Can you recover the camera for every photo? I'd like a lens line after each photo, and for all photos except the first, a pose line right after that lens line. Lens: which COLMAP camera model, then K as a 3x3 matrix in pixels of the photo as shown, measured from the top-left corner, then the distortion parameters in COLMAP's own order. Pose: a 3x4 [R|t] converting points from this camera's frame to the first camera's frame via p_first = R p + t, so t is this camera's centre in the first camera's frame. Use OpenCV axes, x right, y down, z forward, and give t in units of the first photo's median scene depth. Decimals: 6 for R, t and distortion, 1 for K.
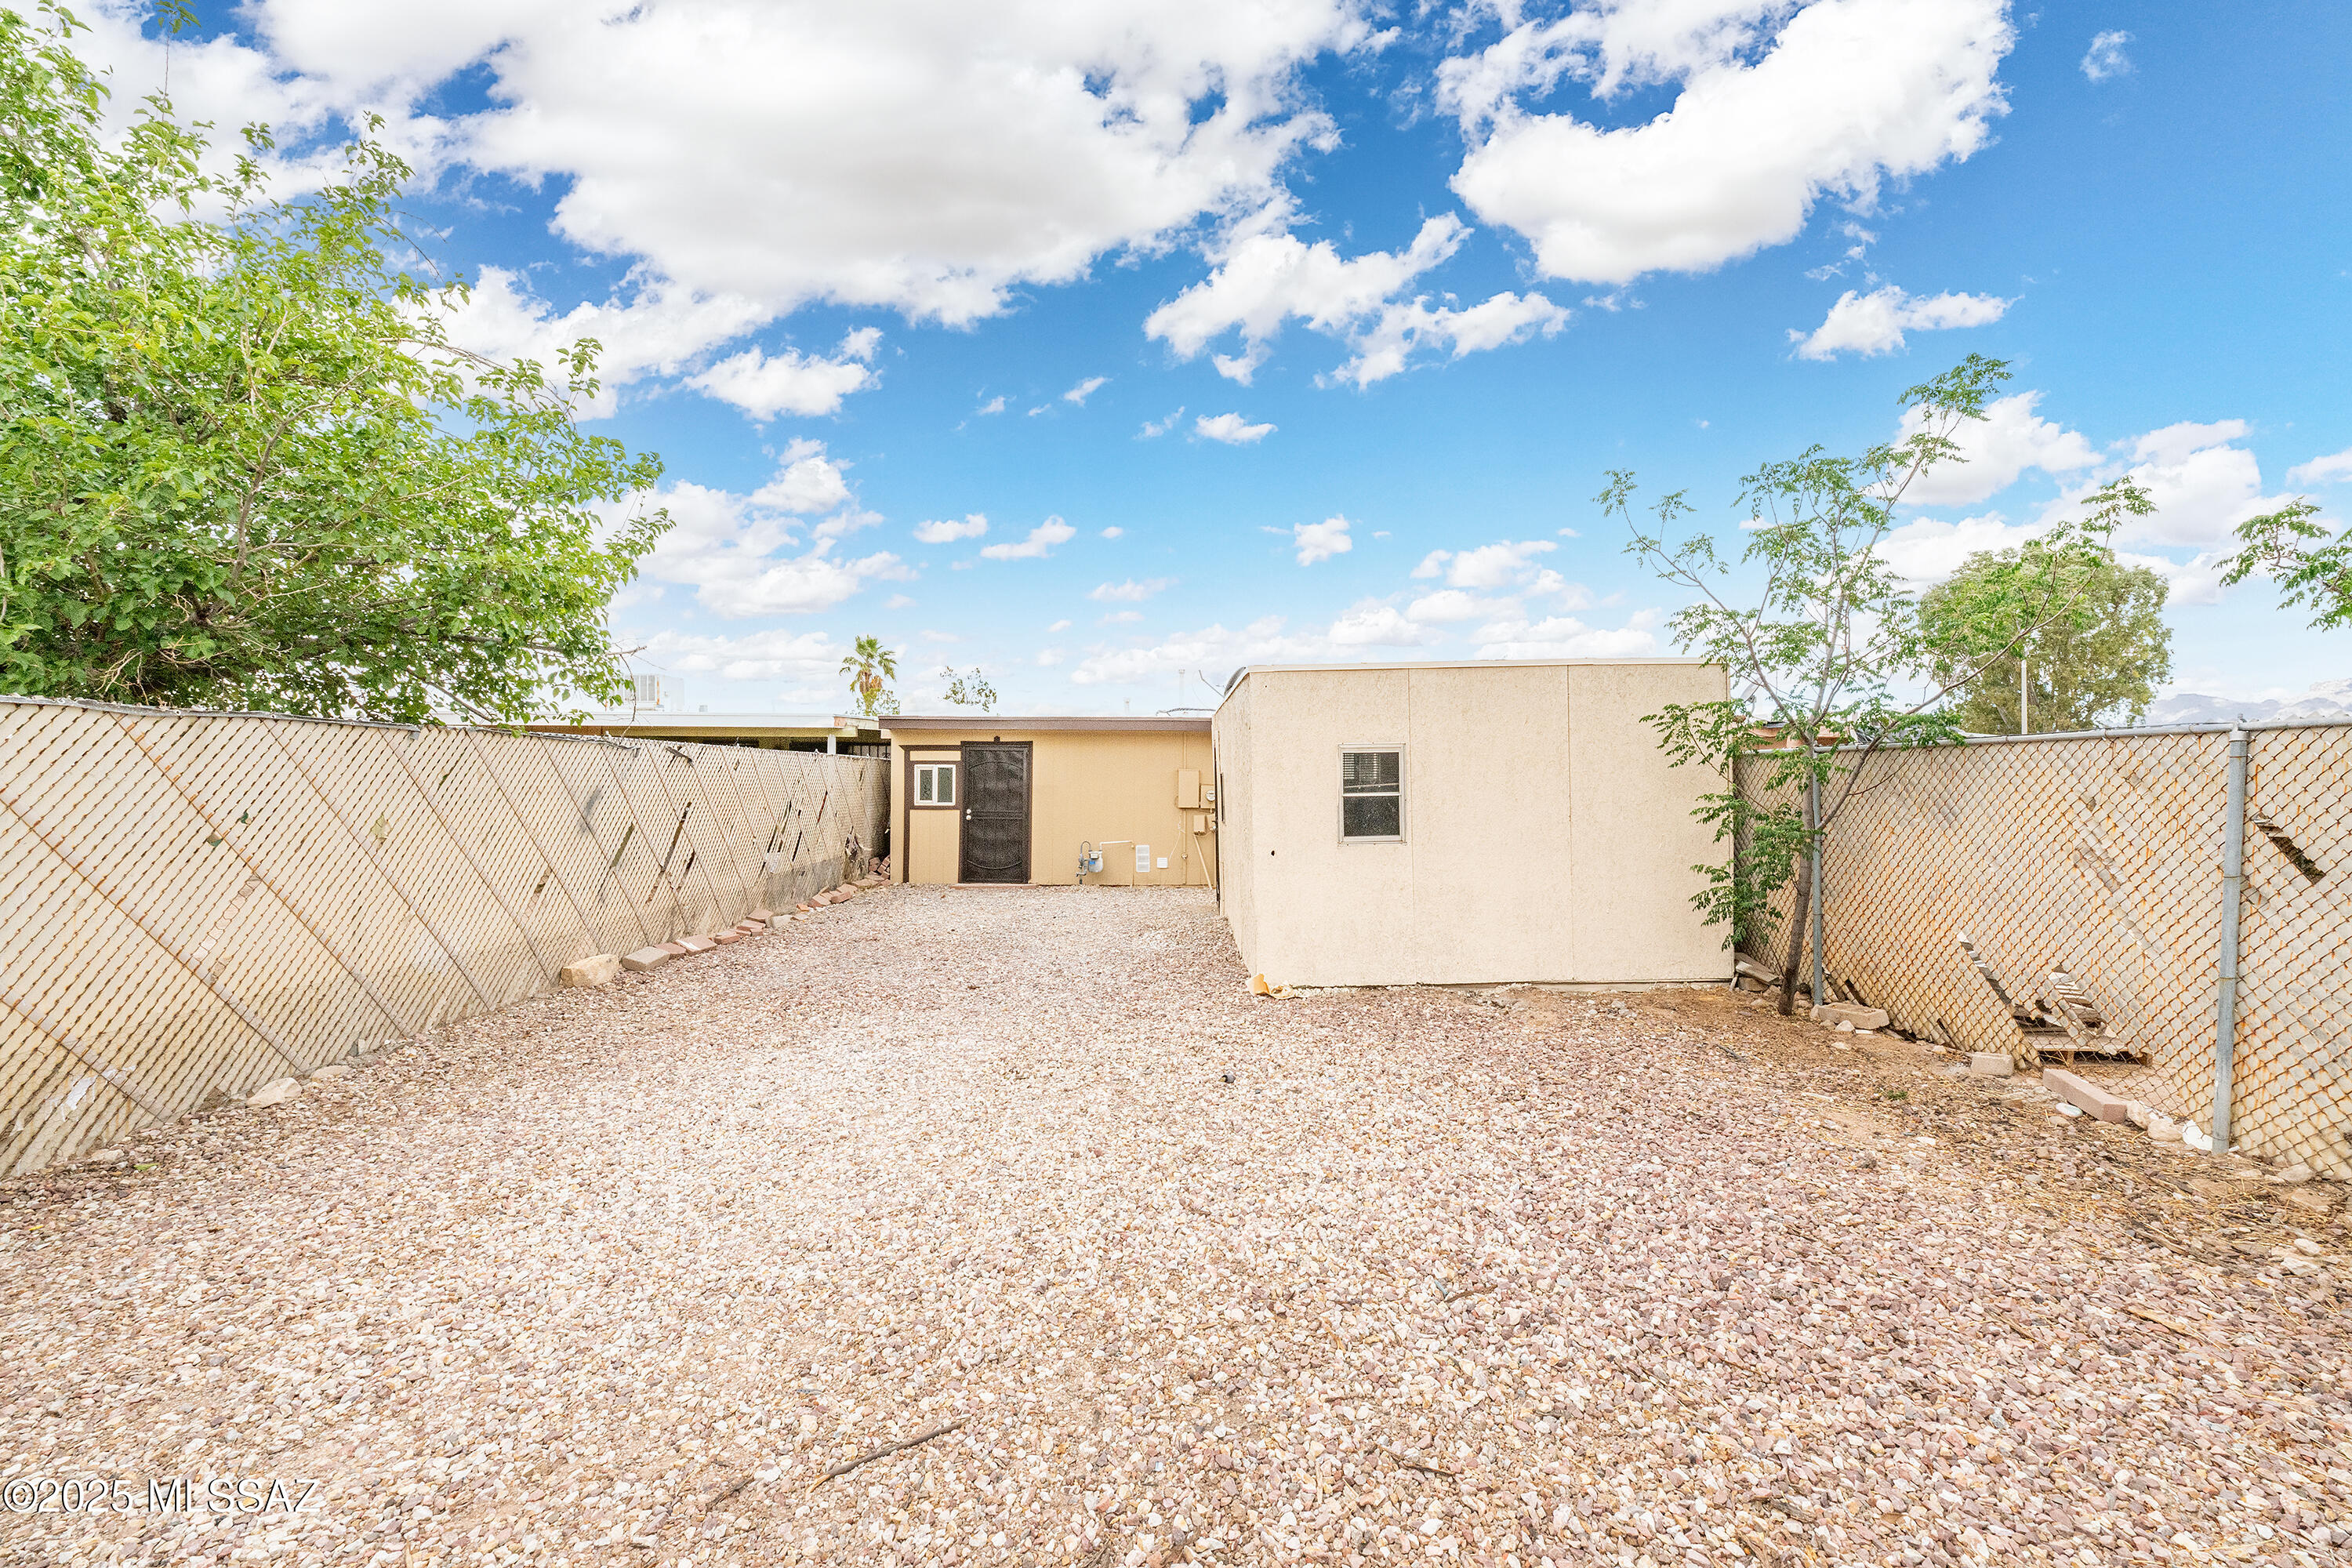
lens RADIAL K [[929.6, 0, 1179.1], [0, 929.6, 788.7], [0, 0, 1]] dist [-0.000386, -0.000507]
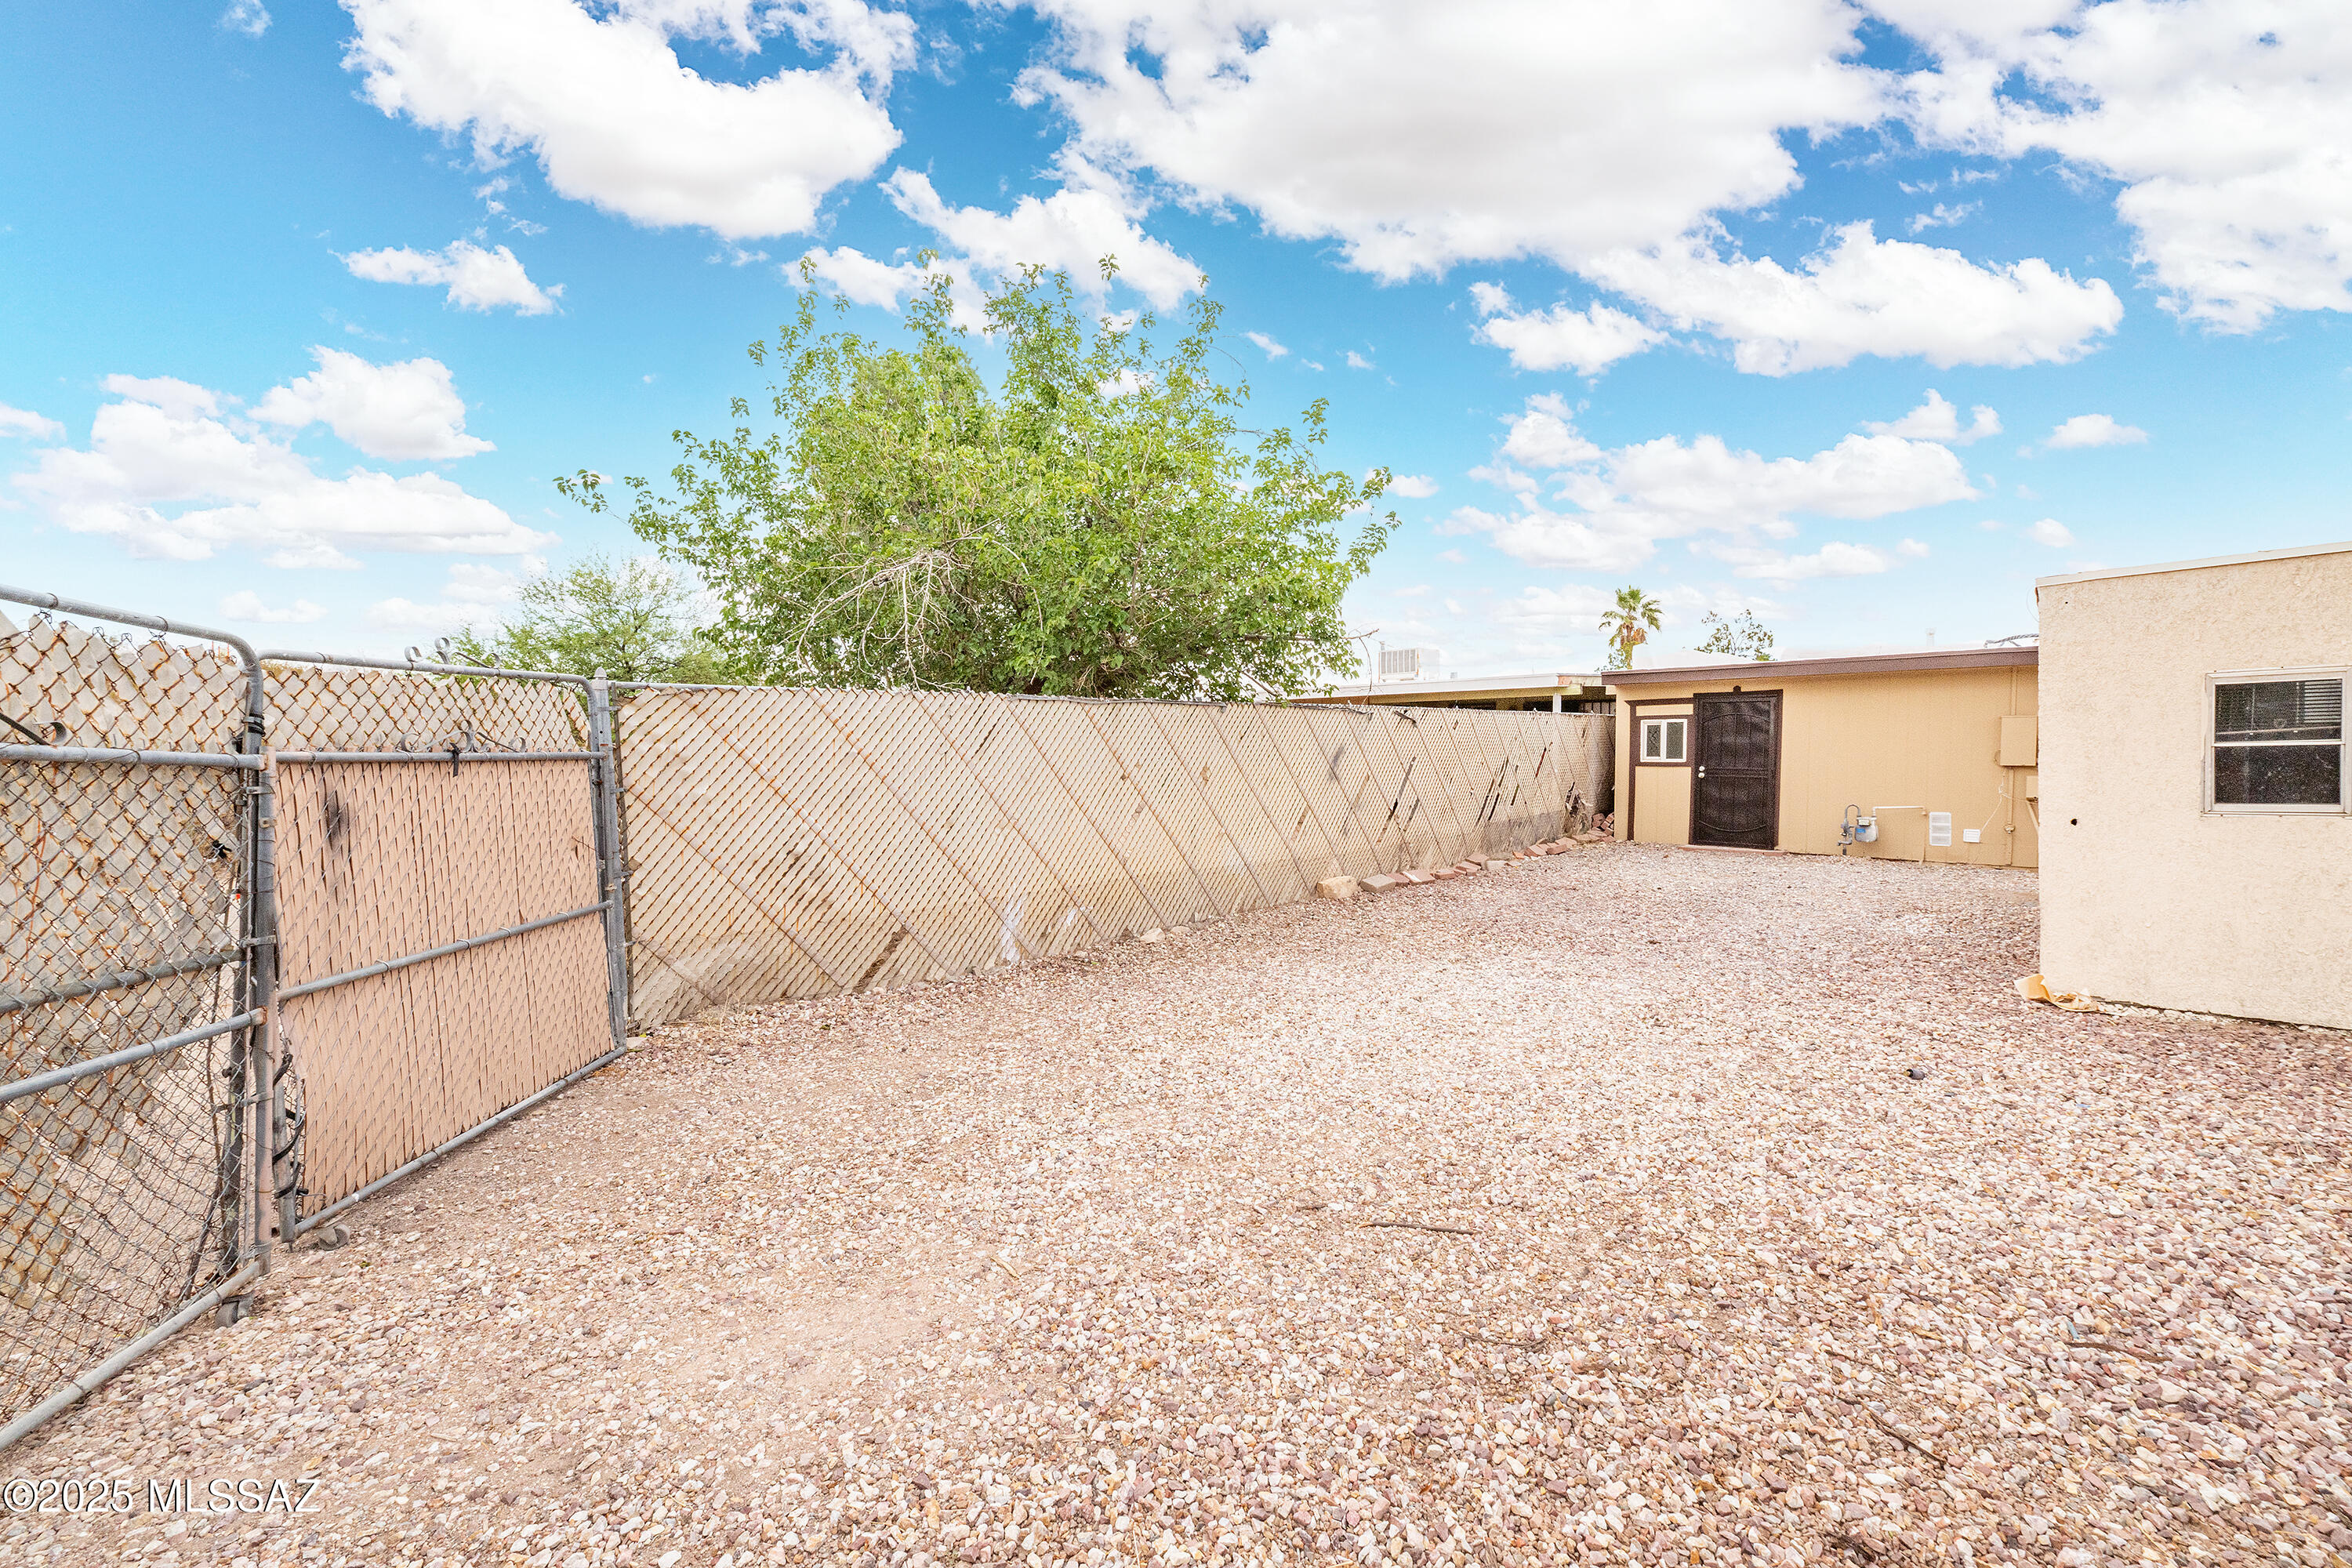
lens RADIAL K [[929.6, 0, 1179.1], [0, 929.6, 788.7], [0, 0, 1]] dist [-0.000386, -0.000507]
pose [[0.702860, 0.022966, -0.710957, 0.126551], [0.007844, 0.999168, 0.040030, 0.005957], [0.711285, -0.033712, 0.702095, -0.056050]]
